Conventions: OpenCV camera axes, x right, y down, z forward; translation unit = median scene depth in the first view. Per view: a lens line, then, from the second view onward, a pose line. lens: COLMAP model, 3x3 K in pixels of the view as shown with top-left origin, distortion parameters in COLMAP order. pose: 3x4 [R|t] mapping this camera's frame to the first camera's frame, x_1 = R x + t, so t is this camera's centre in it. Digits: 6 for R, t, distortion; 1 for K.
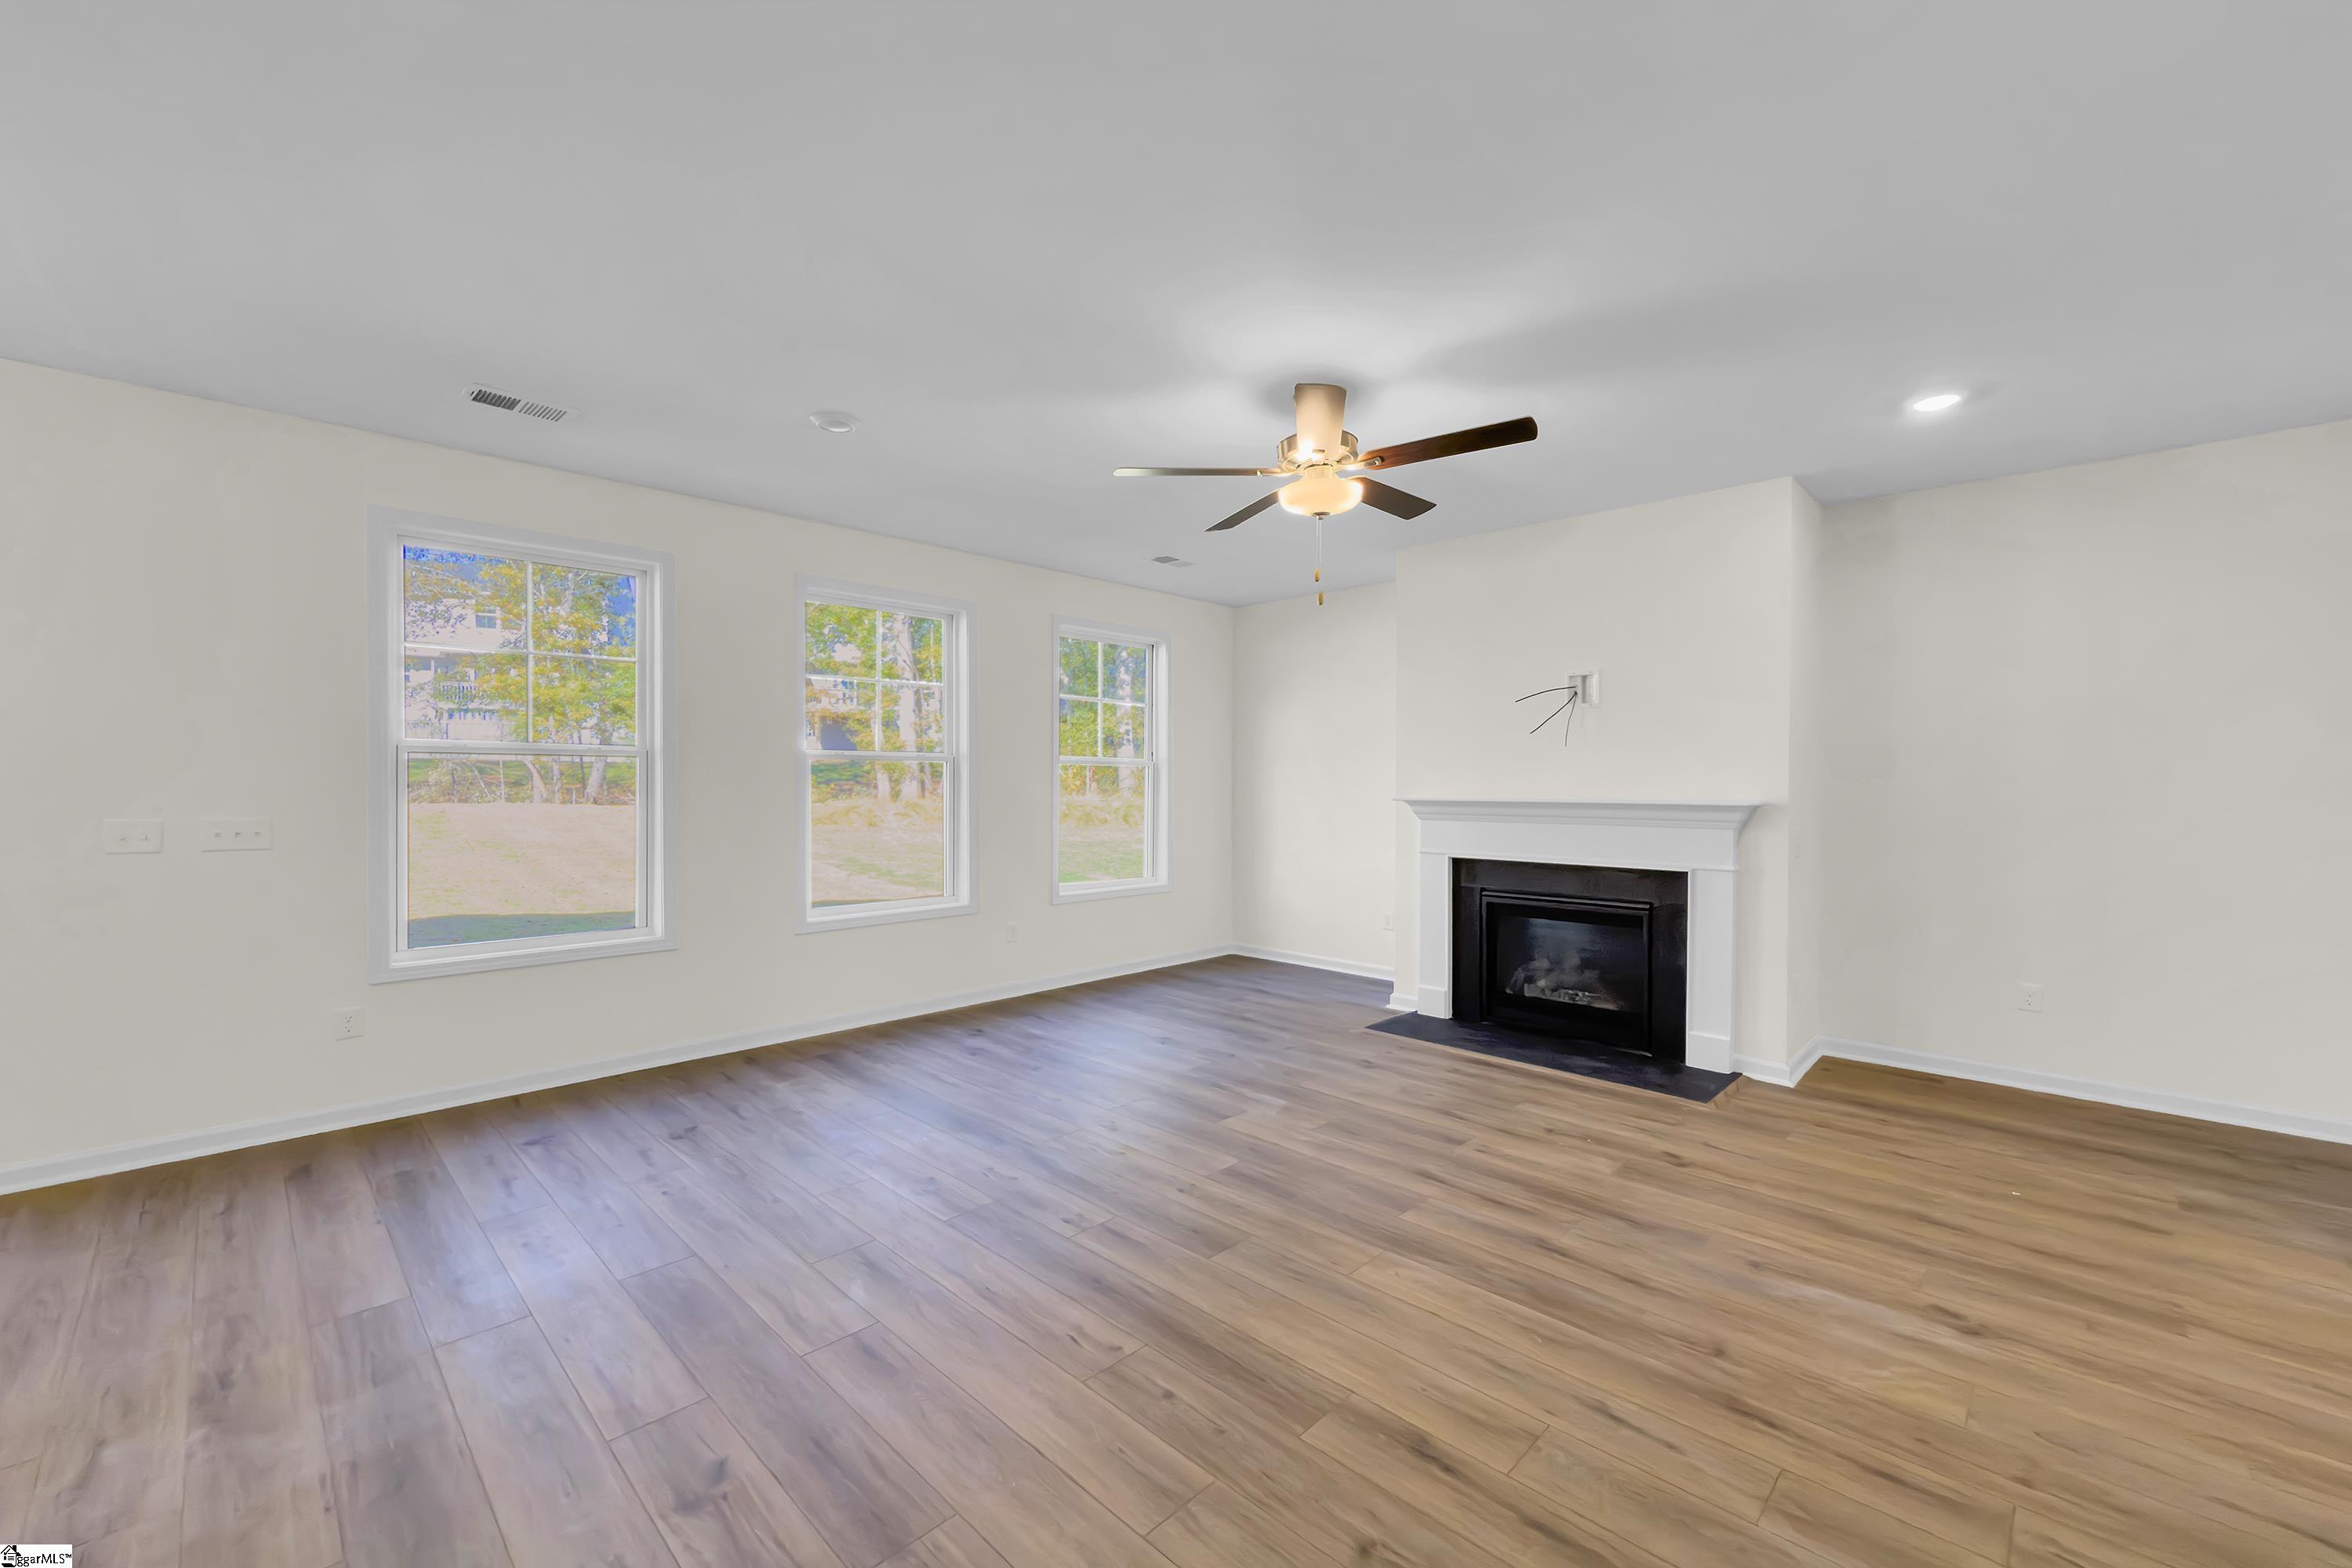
lens RADIAL K [[933.5, 0, 1176.0], [0, 933.5, 784.0], [0, 0, 1]] dist [0.000321, 0.000146]
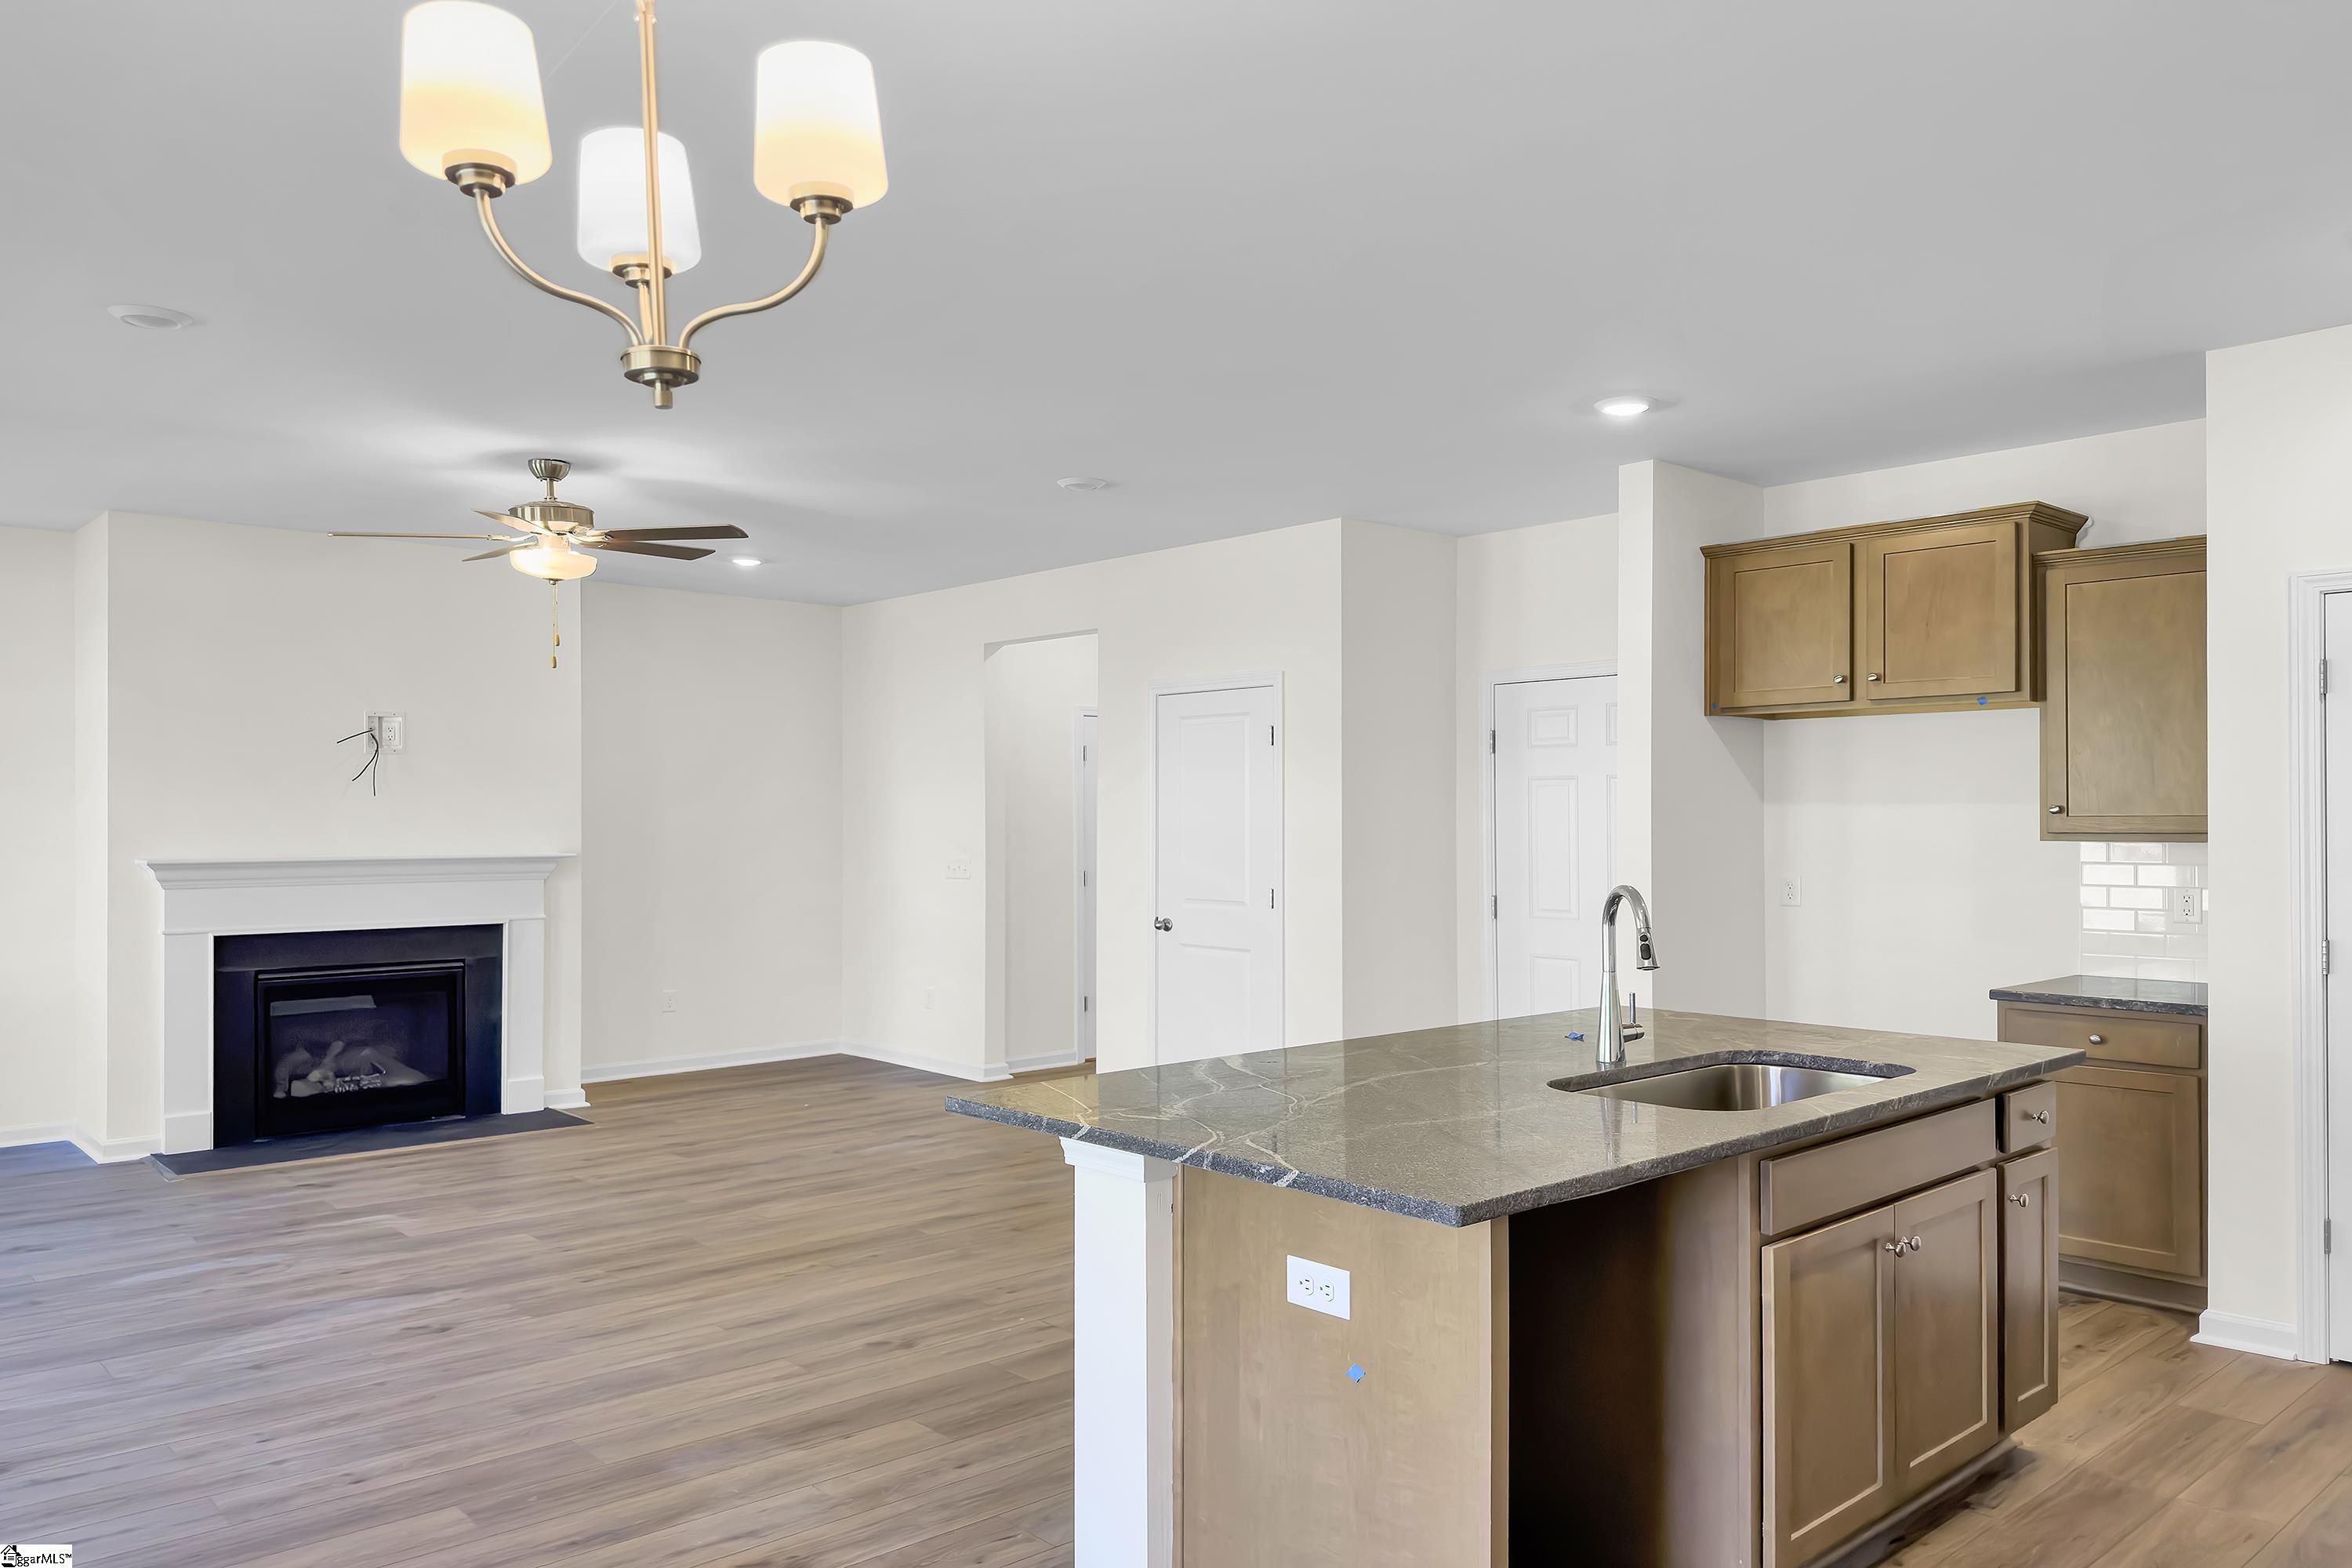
lens RADIAL K [[1653.3, 0, 1171.0], [0, 1653.3, 808.2], [0, 0, 1]] dist [0.047755, -0.065337]
pose [[0.062587, 0.004367, 0.998030, -1.255018], [0.002039, 0.999988, -0.004504, -0.022443], [-0.998037, 0.002317, 0.062578, 0.170972]]
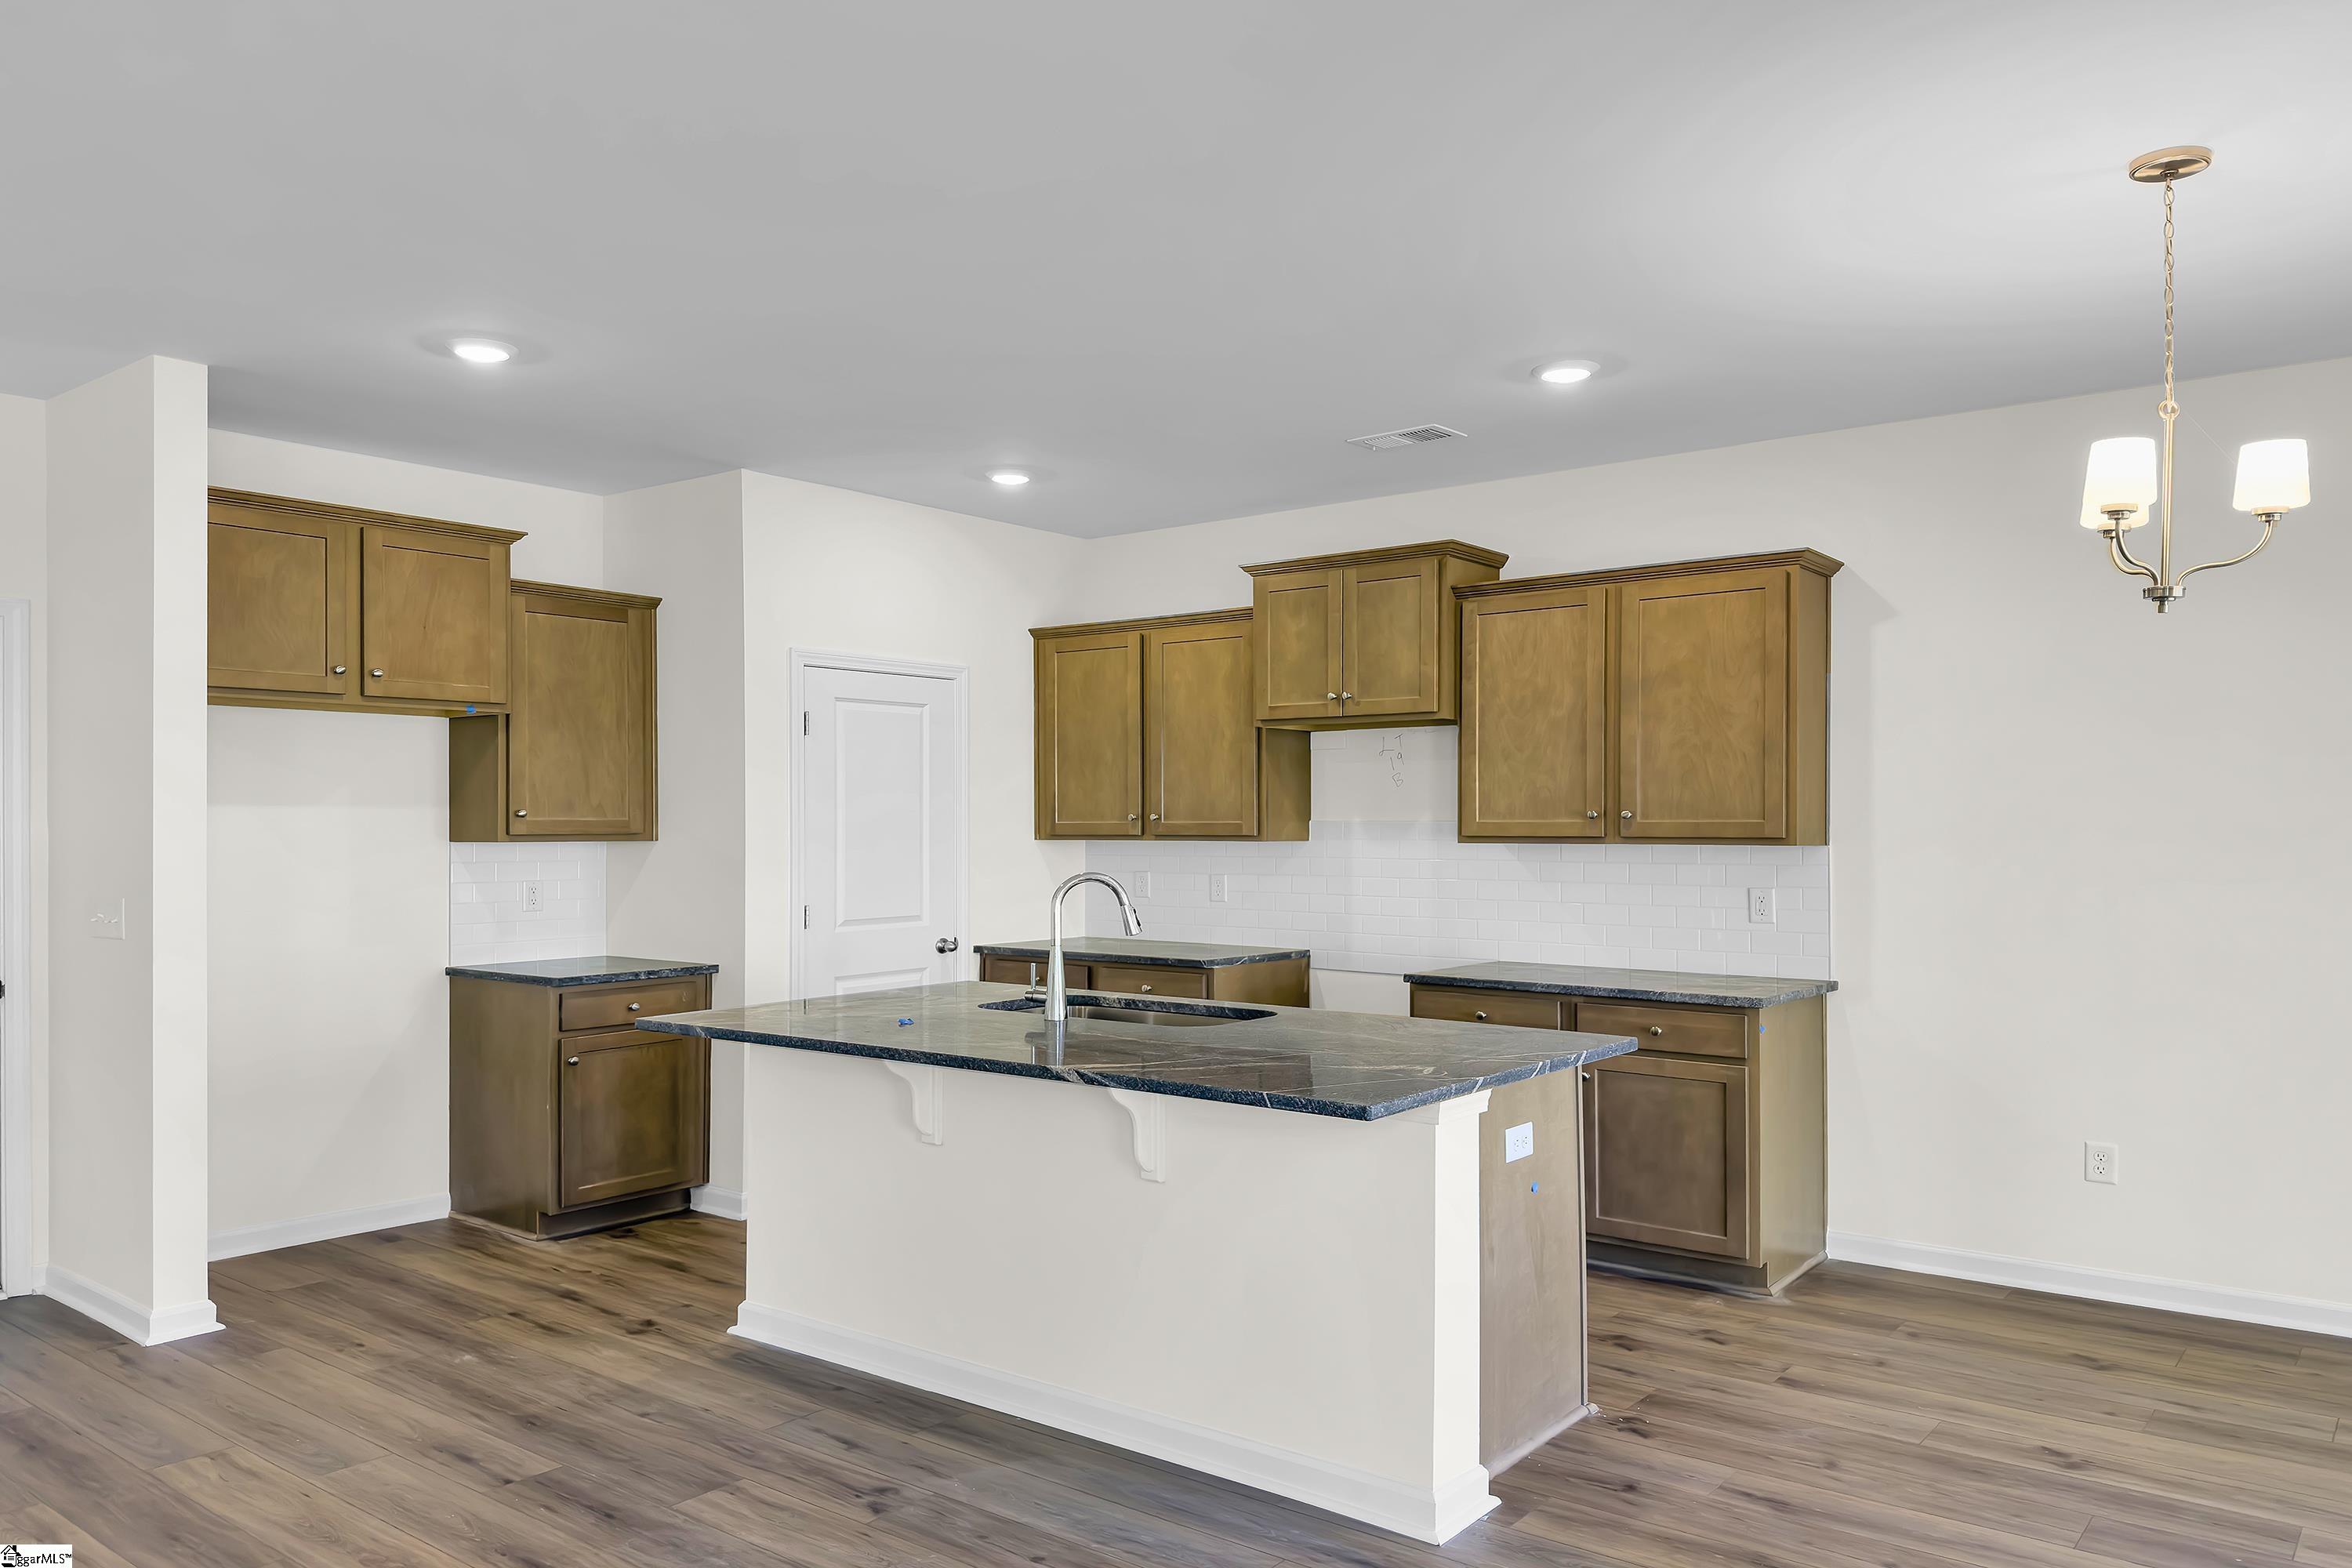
lens RADIAL K [[1648.4, 0, 1164.5], [0, 1648.4, 818.6], [0, 0, 1]] dist [0.114991, -0.189965]
pose [[-0.994627, -0.003286, -0.103469, -0.360825], [-0.003179, 0.999994, -0.001199, -0.020012], [0.103472, -0.000863, -0.994632, 1.018288]]
